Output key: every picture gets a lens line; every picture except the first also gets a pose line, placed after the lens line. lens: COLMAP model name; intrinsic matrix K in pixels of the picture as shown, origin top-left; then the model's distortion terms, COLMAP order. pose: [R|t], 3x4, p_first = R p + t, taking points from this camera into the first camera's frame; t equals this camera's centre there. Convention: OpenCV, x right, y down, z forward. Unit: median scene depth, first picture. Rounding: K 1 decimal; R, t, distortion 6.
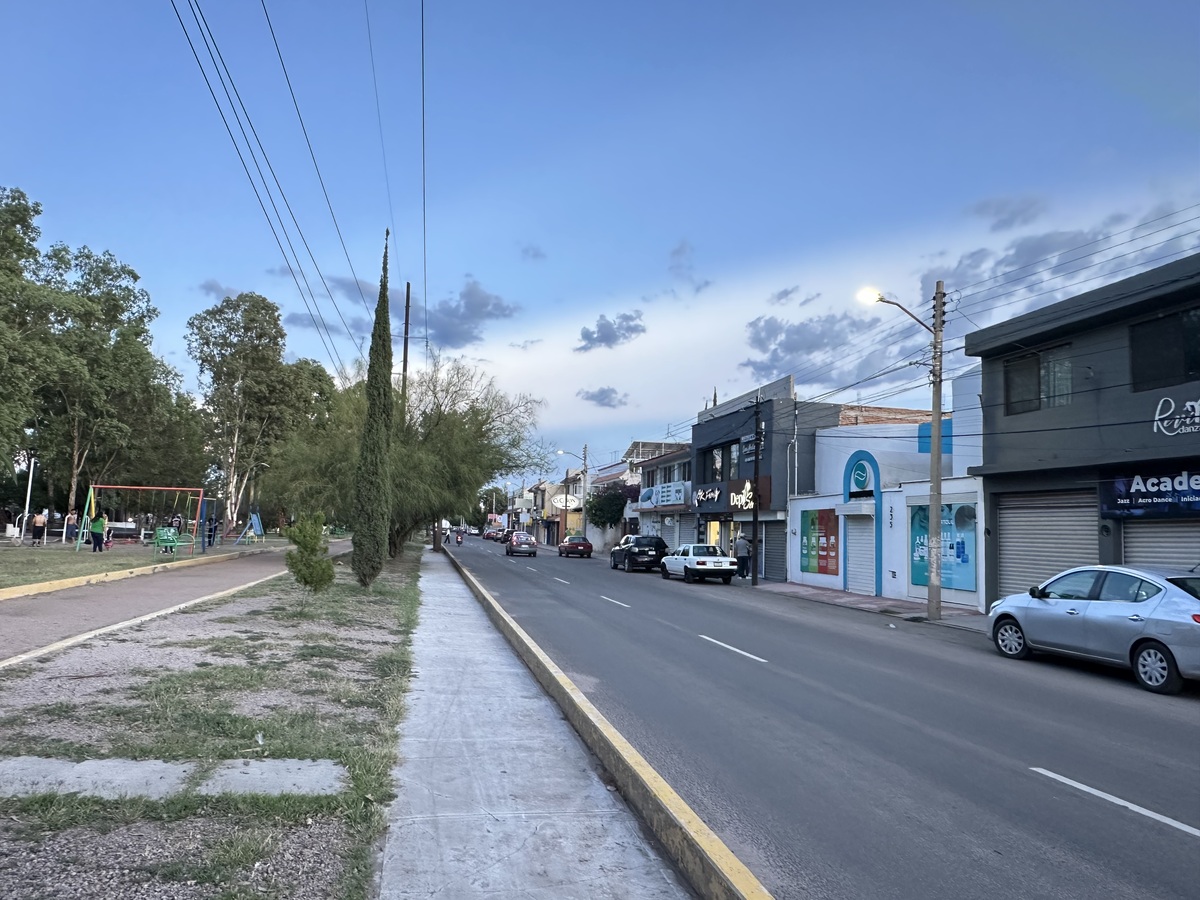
lens RADIAL K [[818.4, 0, 603.8], [0, 818.4, 452.3], [0, 0, 1]] dist [-0.003057, 0.001604]
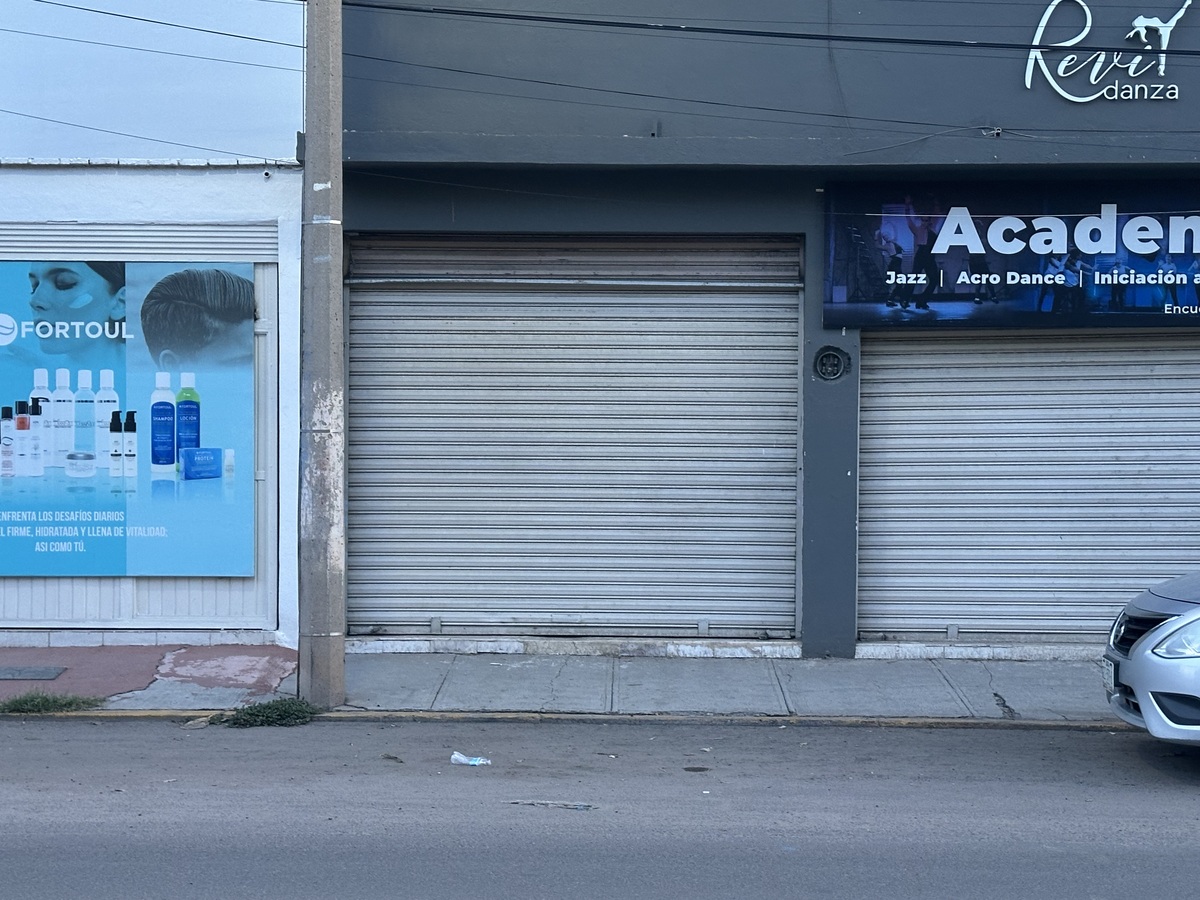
lens RADIAL K [[1975.5, 0, 601.4], [0, 1975.5, 443.3], [0, 0, 1]] dist [0.150031, 0.000000]
pose [[0.245534, -0.048900, 0.968154, -0.178422], [-0.091022, 0.993151, 0.073247, 0.064495], [-0.965105, -0.106108, 0.239401, 0.741659]]
